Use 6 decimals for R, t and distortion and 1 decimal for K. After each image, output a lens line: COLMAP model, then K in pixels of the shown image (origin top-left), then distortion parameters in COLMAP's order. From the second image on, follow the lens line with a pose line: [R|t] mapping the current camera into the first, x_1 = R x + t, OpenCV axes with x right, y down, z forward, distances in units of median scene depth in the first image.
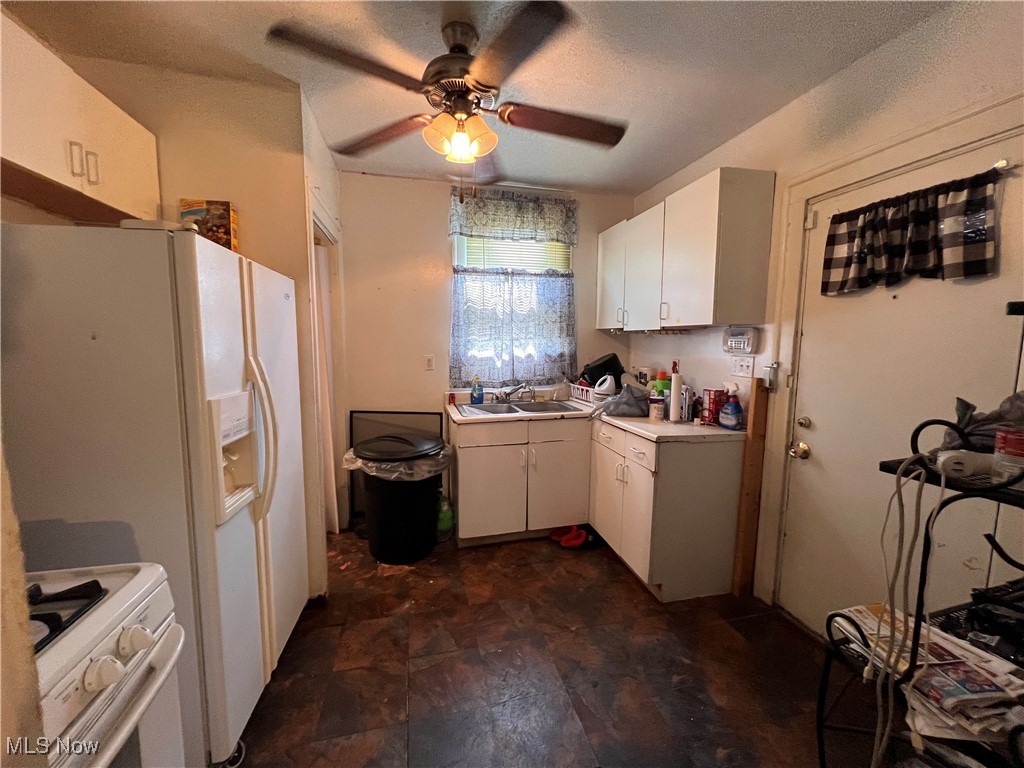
lens RADIAL K [[408.8, 0, 513.0], [0, 408.8, 377.6], [0, 0, 1]] dist [-0.002745, 0.000861]
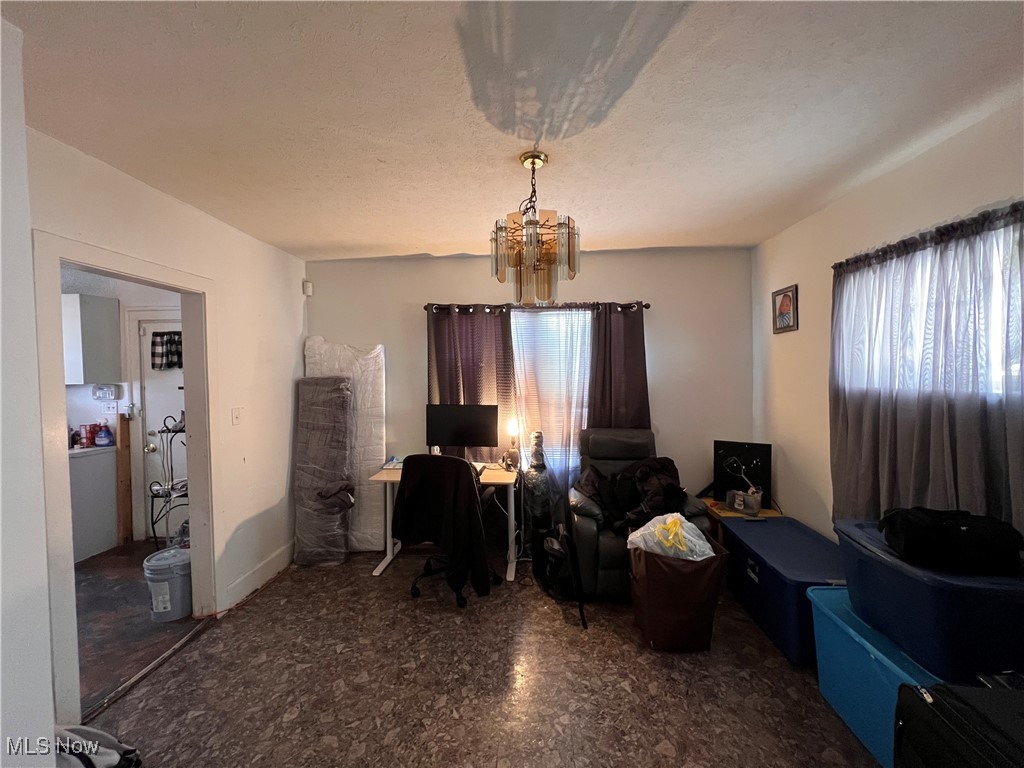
lens RADIAL K [[408.8, 0, 514.6], [0, 408.8, 383.3], [0, 0, 1]] dist [-0.002745, 0.000861]
pose [[0.282258, -0.040496, 0.958484, -0.612857], [0.108988, 0.993994, 0.009901, 0.040006], [-0.953128, 0.101668, 0.284976, -1.154838]]
